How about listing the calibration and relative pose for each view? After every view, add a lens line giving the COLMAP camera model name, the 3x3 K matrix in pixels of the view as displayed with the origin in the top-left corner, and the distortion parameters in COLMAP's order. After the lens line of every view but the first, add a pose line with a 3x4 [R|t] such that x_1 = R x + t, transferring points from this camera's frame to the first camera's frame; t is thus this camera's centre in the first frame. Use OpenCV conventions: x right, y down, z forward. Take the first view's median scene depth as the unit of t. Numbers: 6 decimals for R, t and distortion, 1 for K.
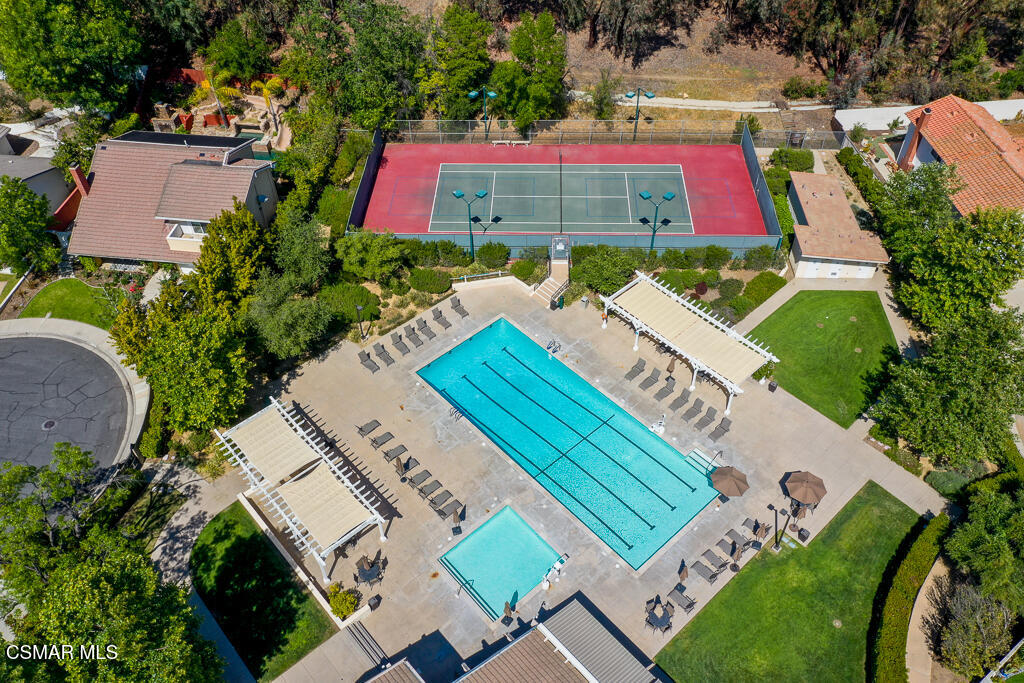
lens RADIAL K [[801.8, 0, 512.0], [0, 801.8, 341.5], [0, 0, 1]] dist [0.000990, 0.005375]
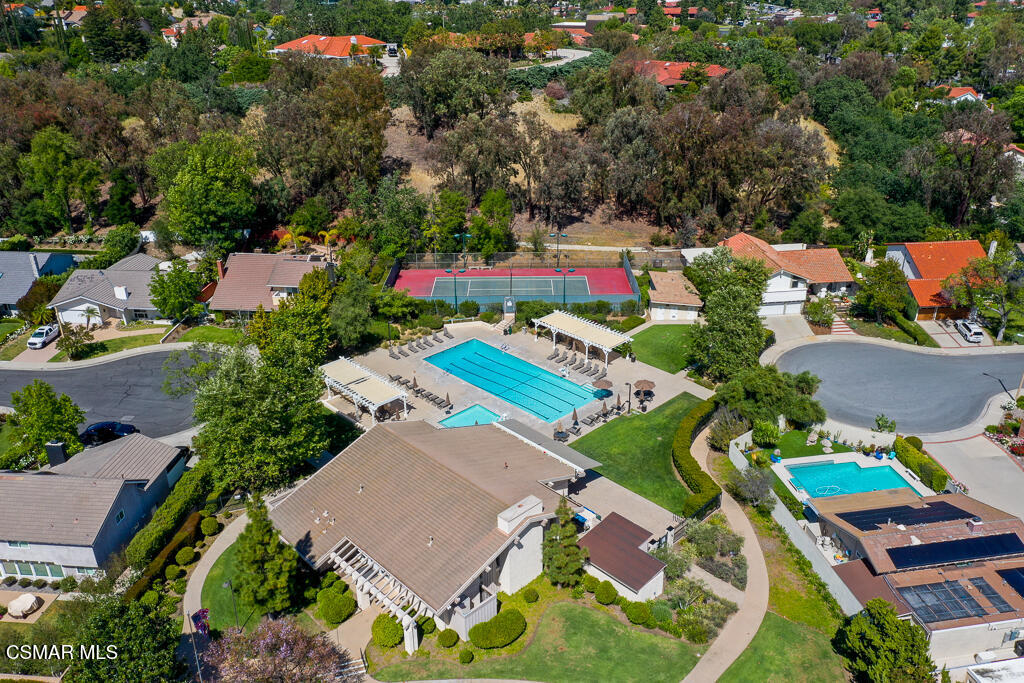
lens RADIAL K [[801.8, 0, 512.0], [0, 801.8, 341.5], [0, 0, 1]] dist [0.000990, 0.005375]
pose [[0.999430, -0.005800, 0.033272, 0.009482], [0.017025, 0.937337, -0.348009, 0.517281], [-0.029168, 0.348377, 0.936901, -0.512616]]
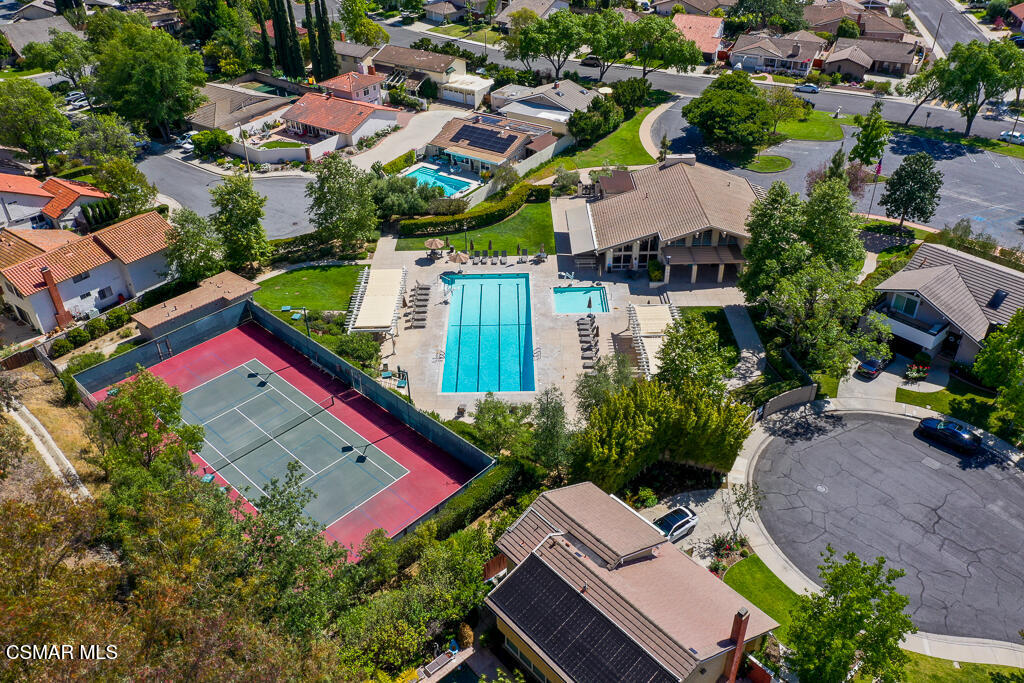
lens RADIAL K [[801.8, 0, 512.0], [0, 801.8, 341.5], [0, 0, 1]] dist [0.000990, 0.005375]
pose [[-0.746624, -0.355728, 0.562147, -0.671850], [0.495432, 0.266604, 0.826722, -0.900616], [-0.443959, 0.895757, -0.022815, 0.854415]]
